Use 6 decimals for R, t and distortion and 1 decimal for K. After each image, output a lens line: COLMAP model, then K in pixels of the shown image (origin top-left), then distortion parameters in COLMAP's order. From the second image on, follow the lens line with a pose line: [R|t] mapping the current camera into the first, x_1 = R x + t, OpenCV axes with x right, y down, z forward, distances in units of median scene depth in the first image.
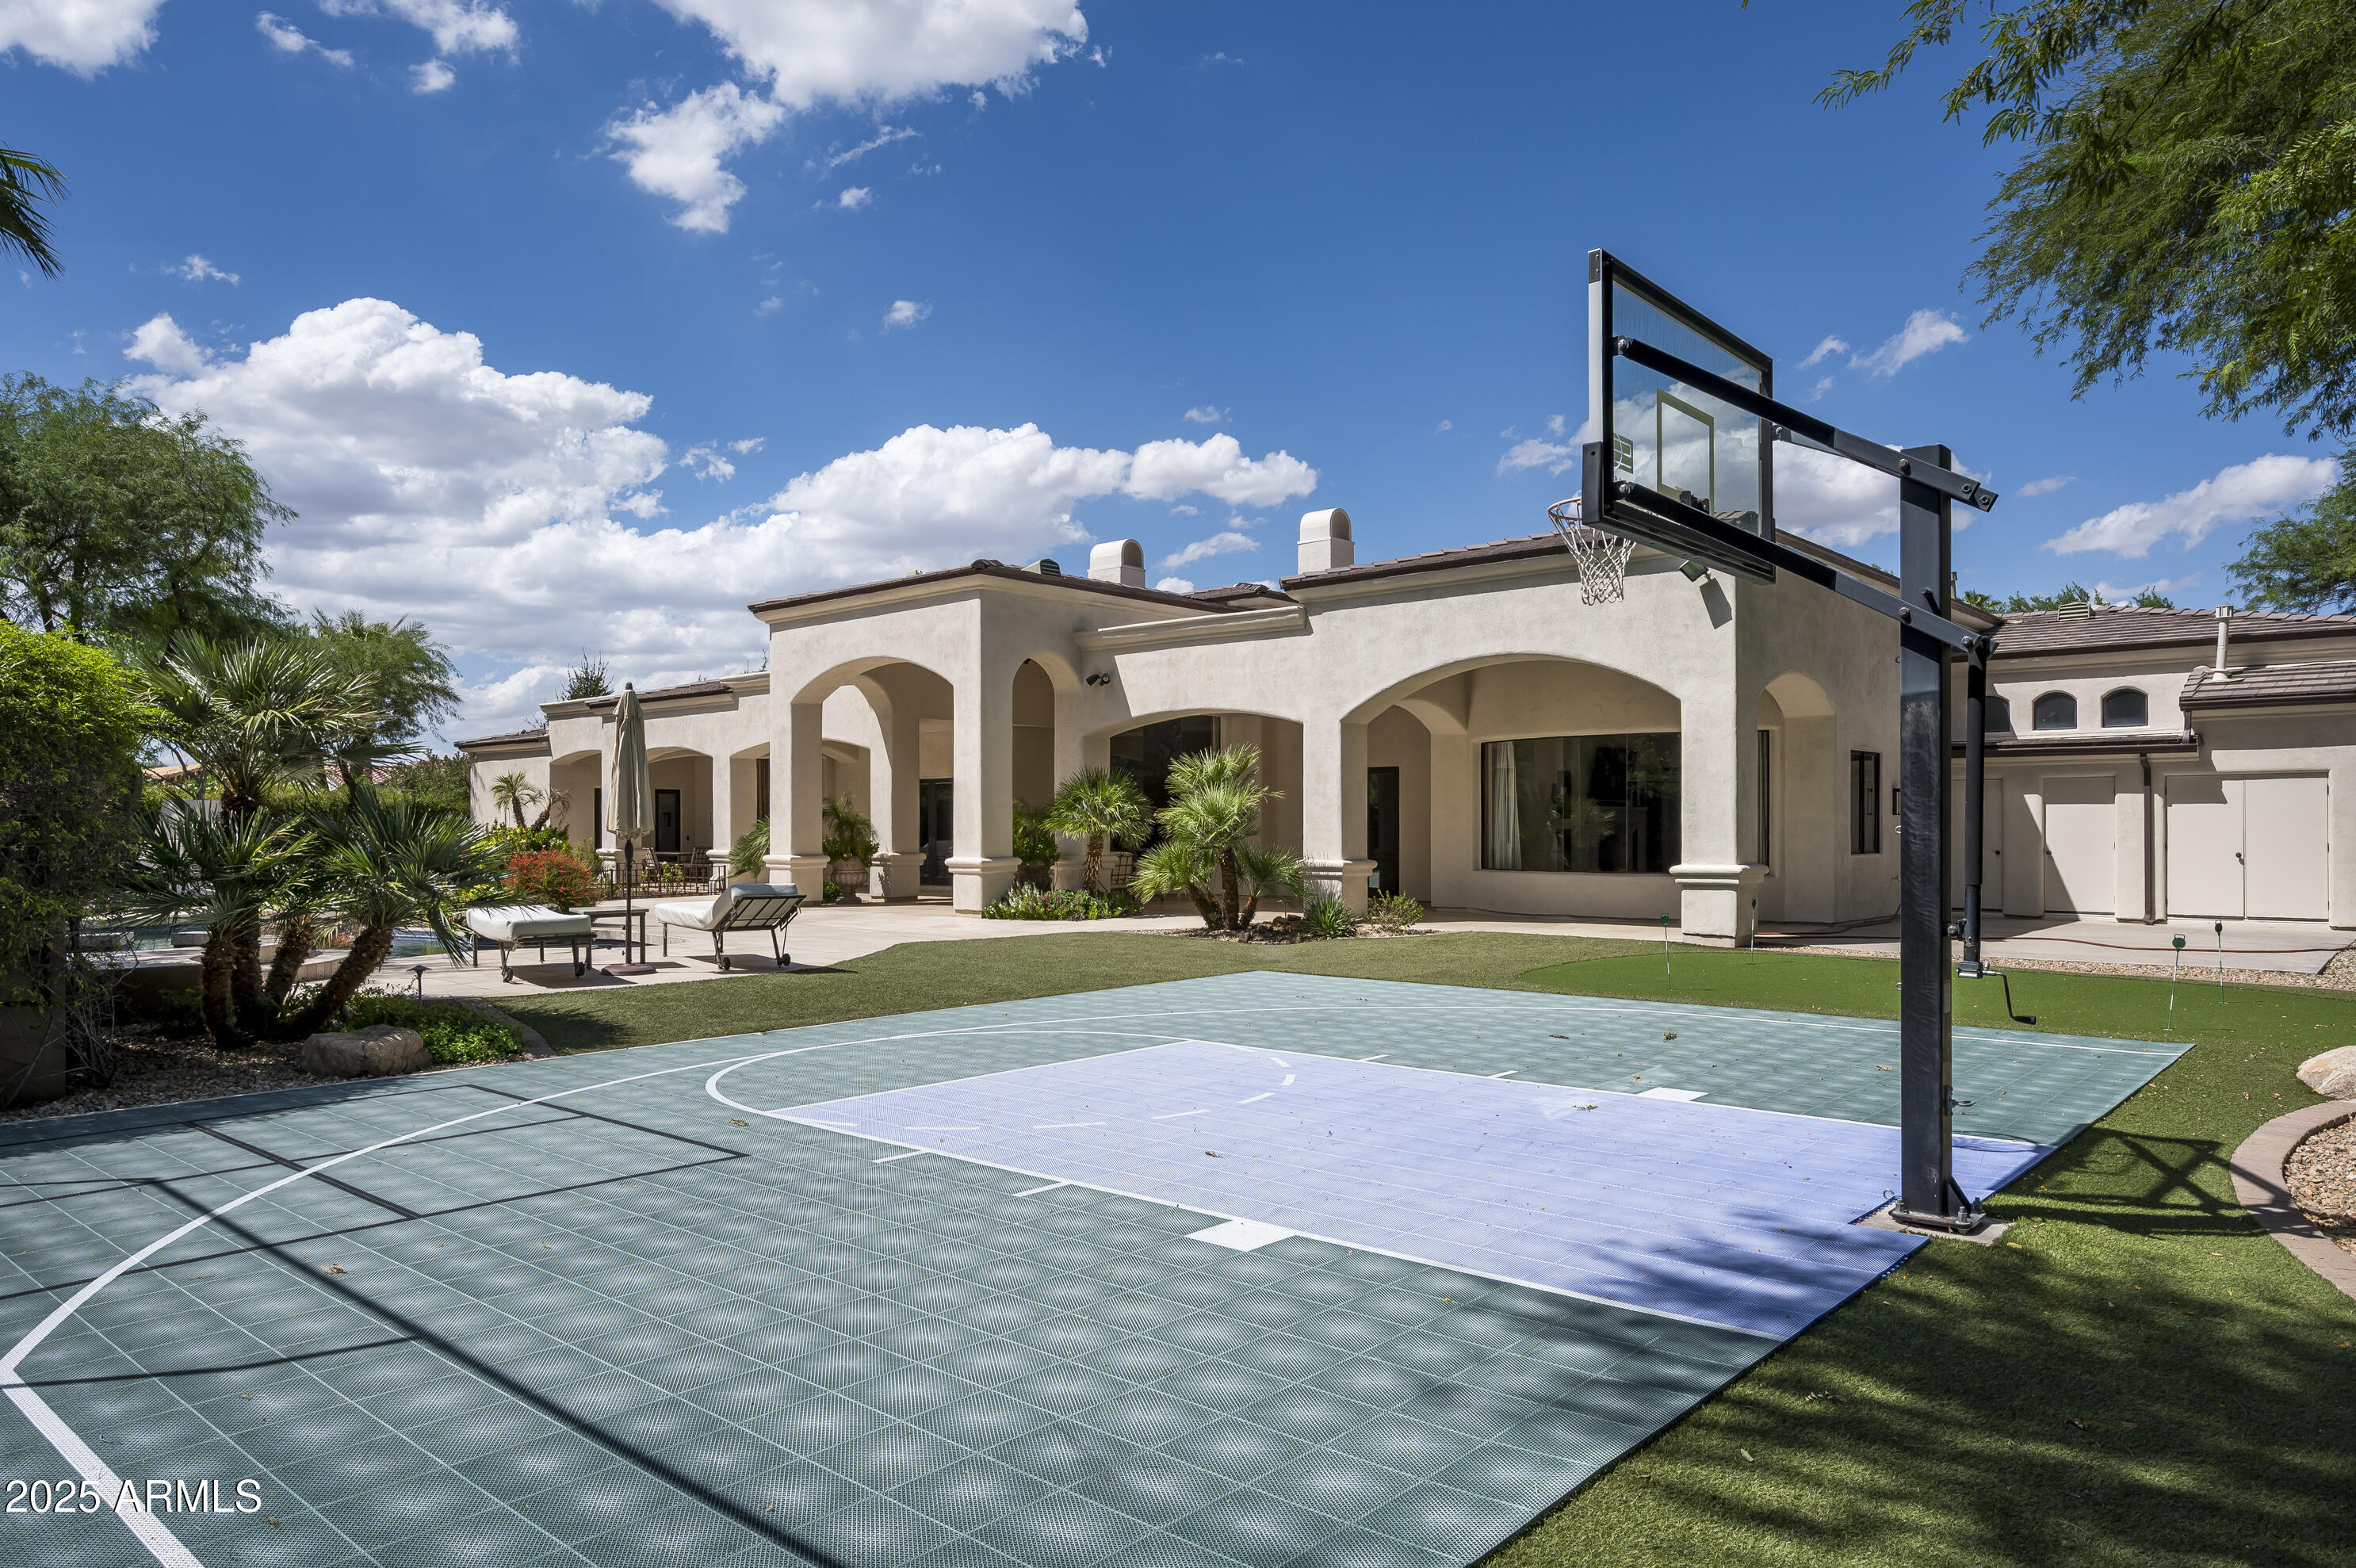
lens RADIAL K [[1479.7, 0, 1181.1], [0, 1479.7, 807.8], [0, 0, 1]] dist [0.002822, -0.000745]
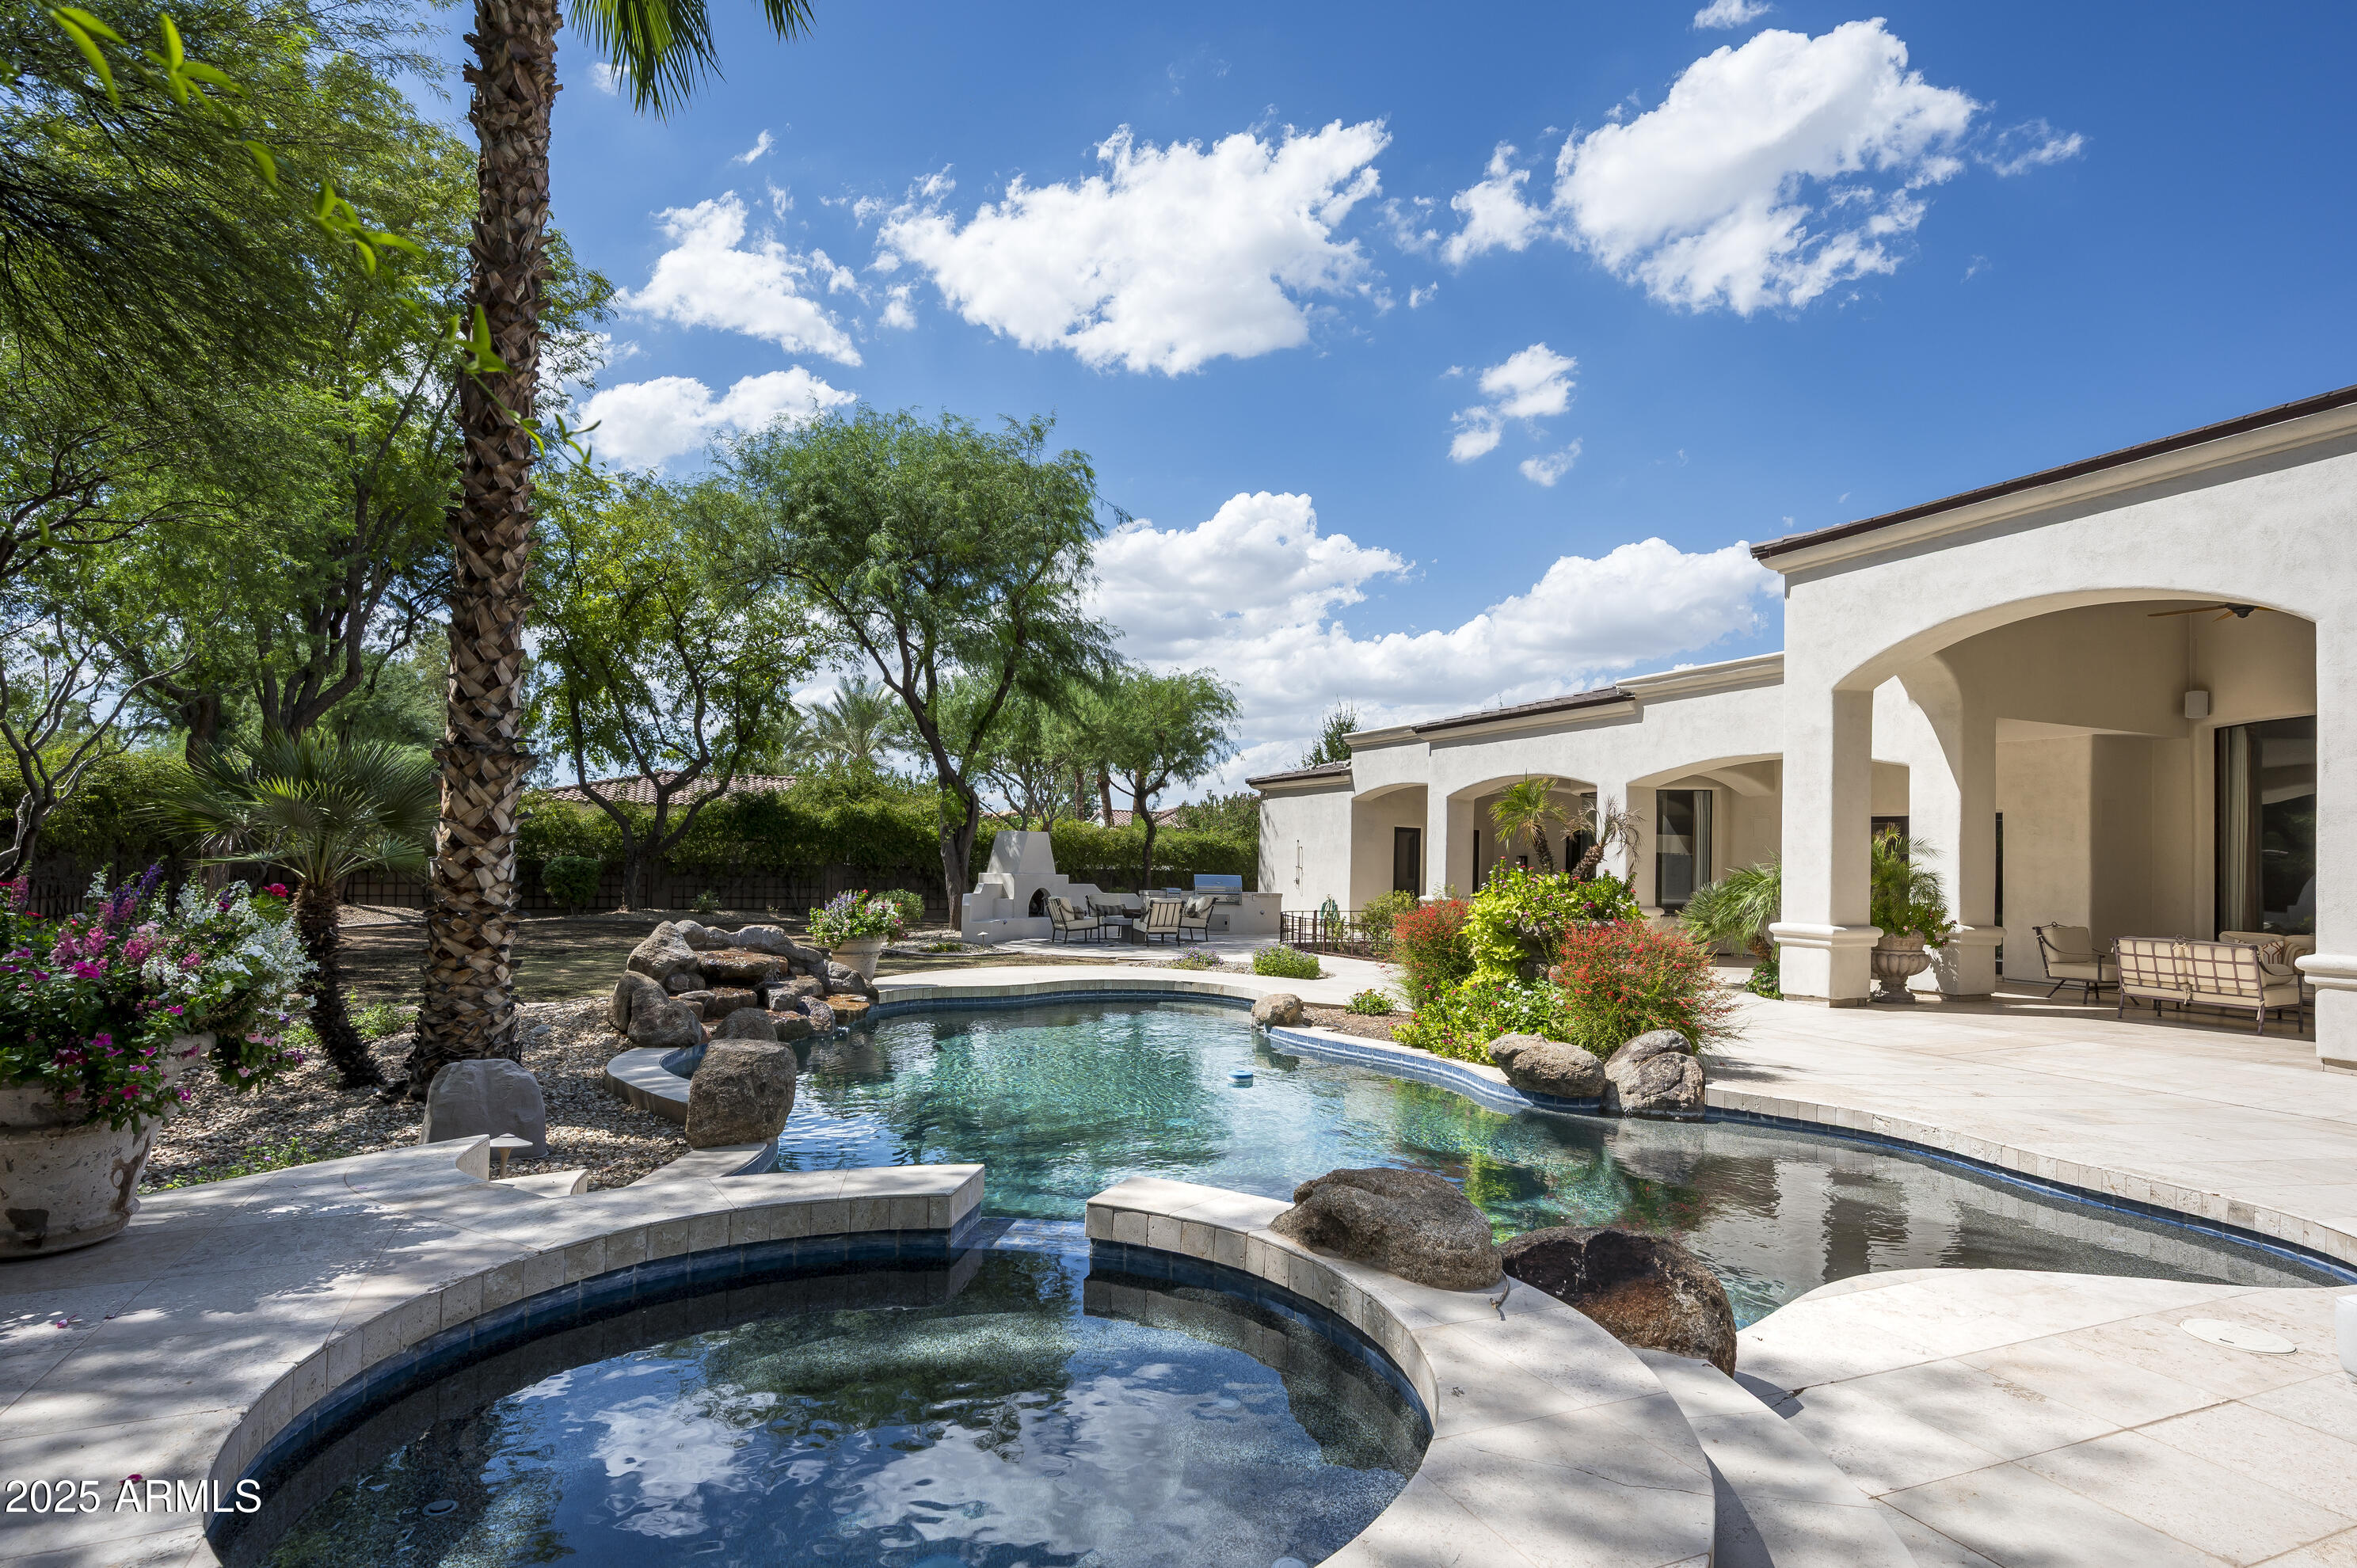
lens RADIAL K [[1212.0, 0, 1217.9], [0, 1212.0, 835.6], [0, 0, 1]] dist [0.001855, -0.000531]
pose [[0.918046, 0.016972, -0.396111, -0.292303], [-0.024624, 0.999595, -0.014239, 0.006823], [0.395709, 0.022826, 0.918092, 0.402224]]
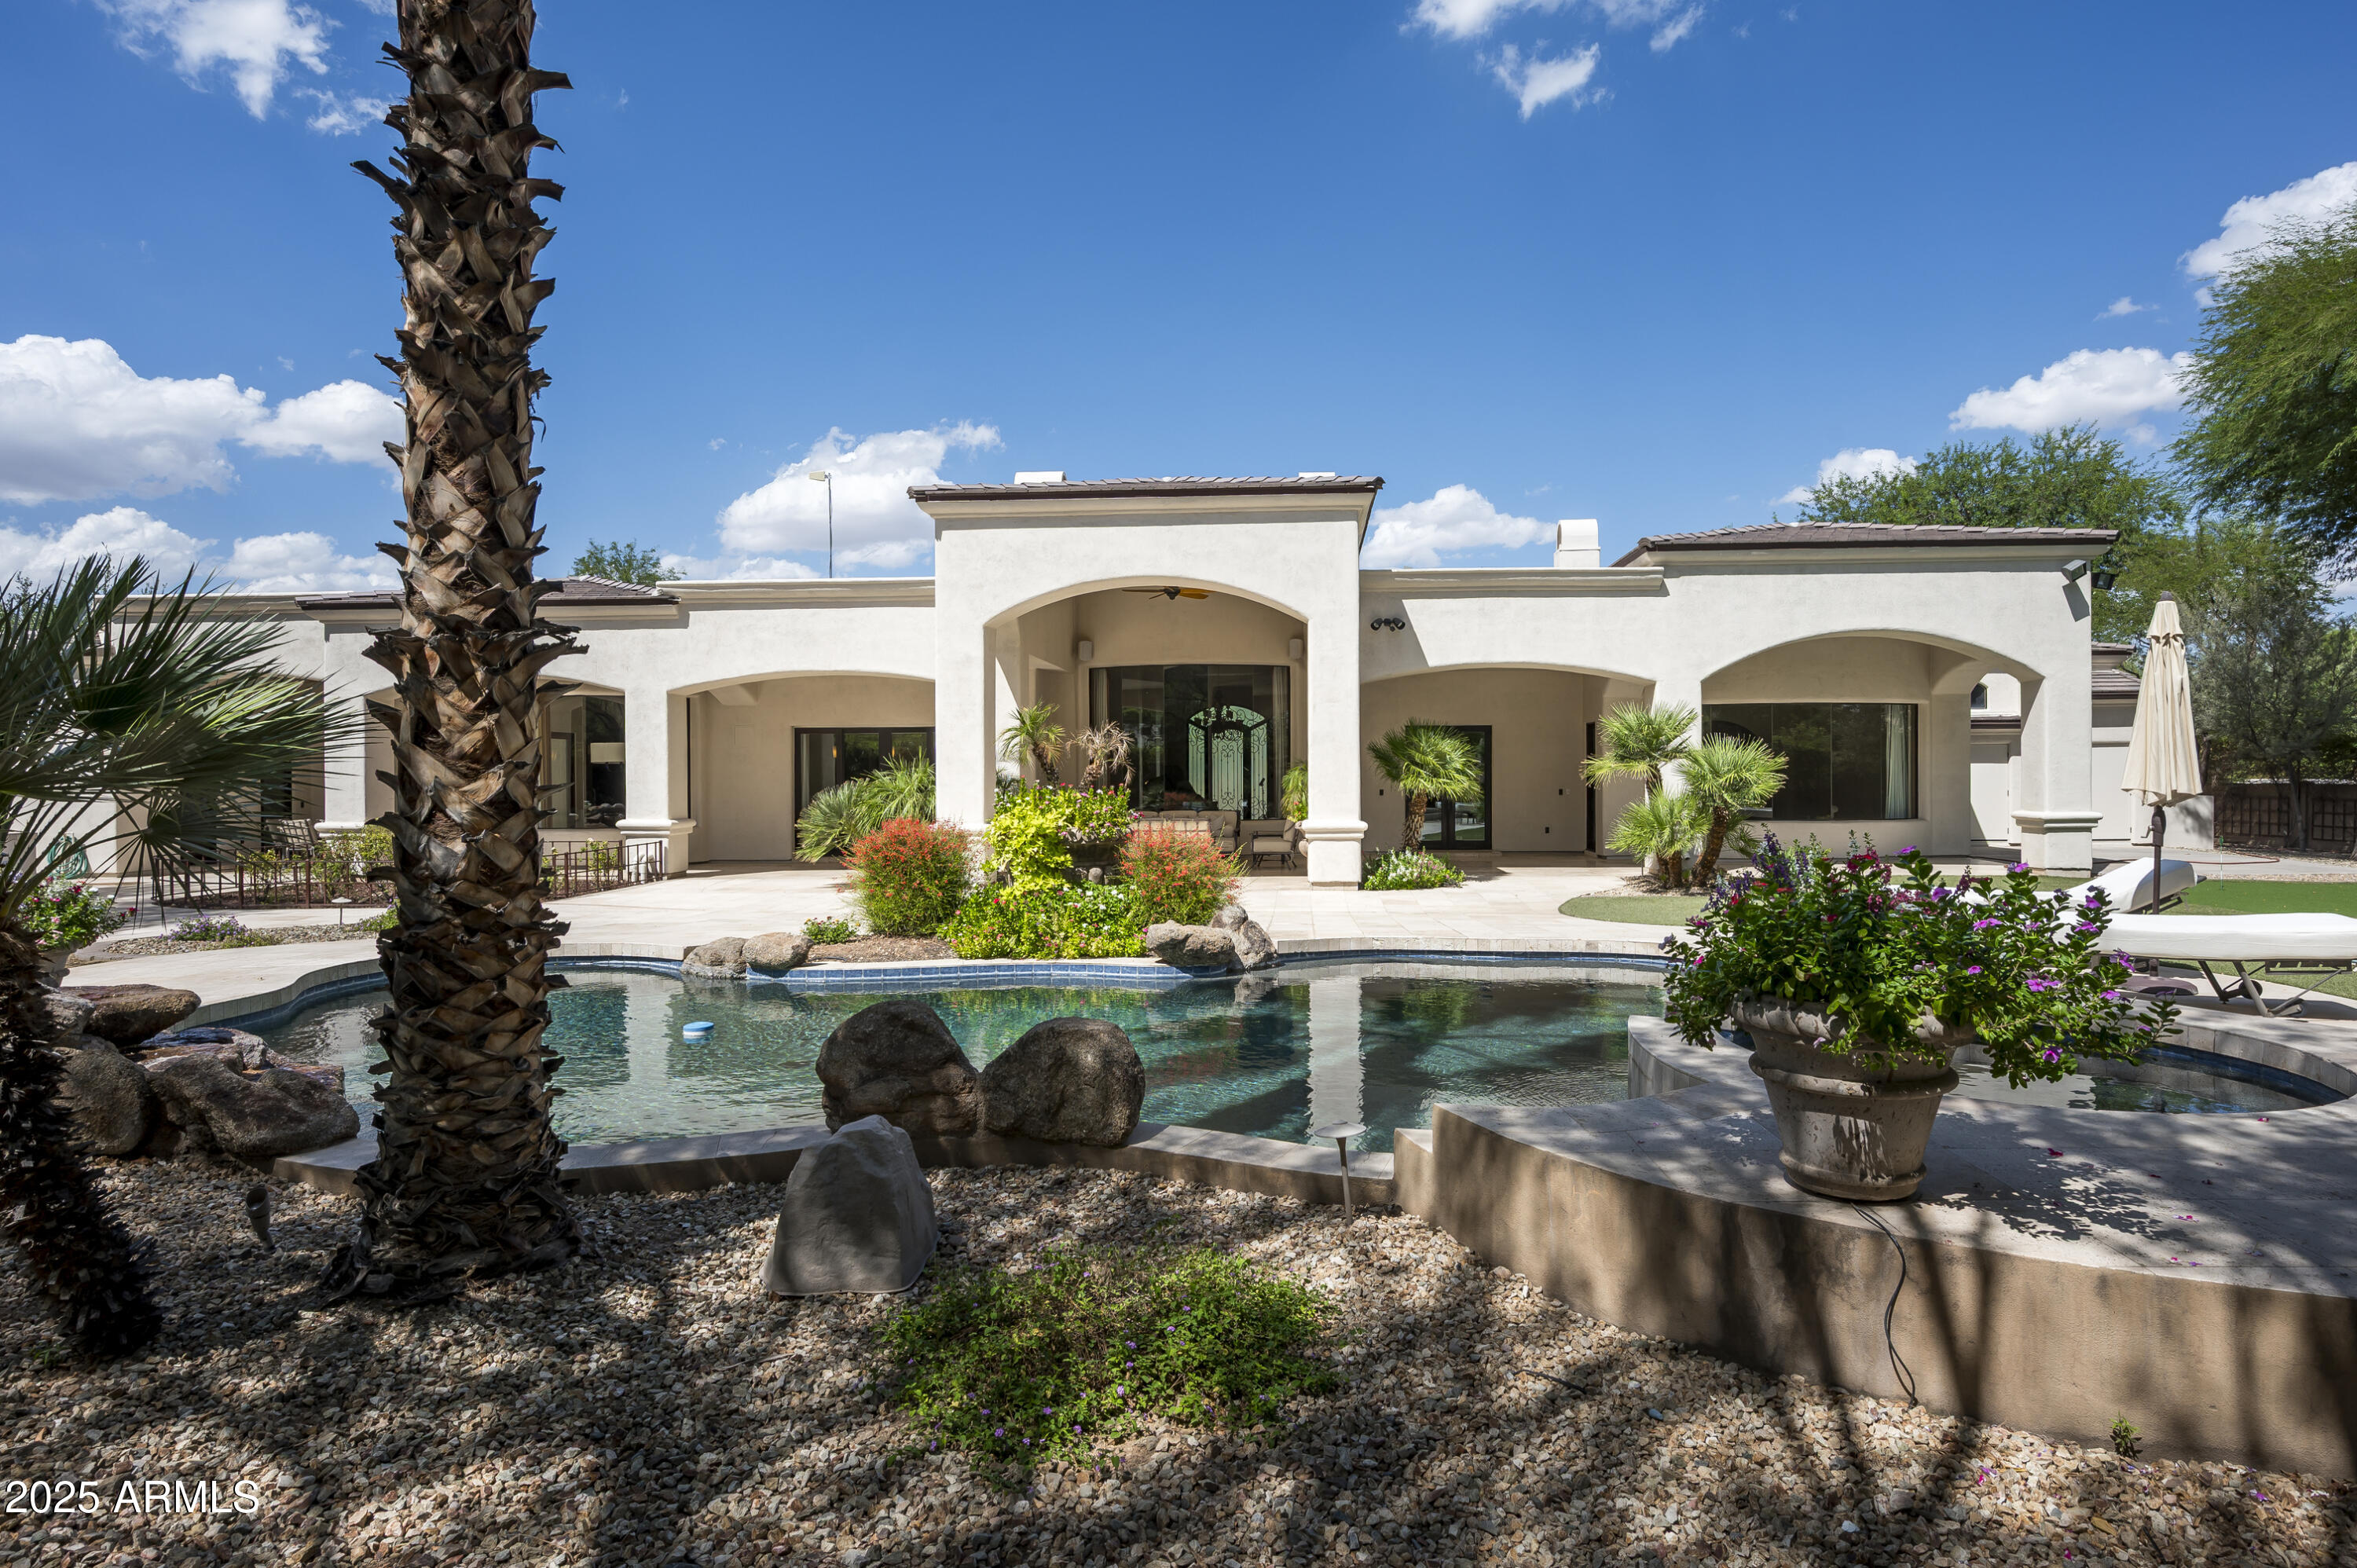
lens RADIAL K [[1284.9, 0, 1186.8], [0, 1284.9, 771.4], [0, 0, 1]] dist [-0.002657, 0.000359]
pose [[0.780318, 0.001331, 0.625382, -0.583873], [-0.002238, 0.999997, 0.000665, 0.004243], [-0.625379, -0.001919, 0.780319, 0.405510]]
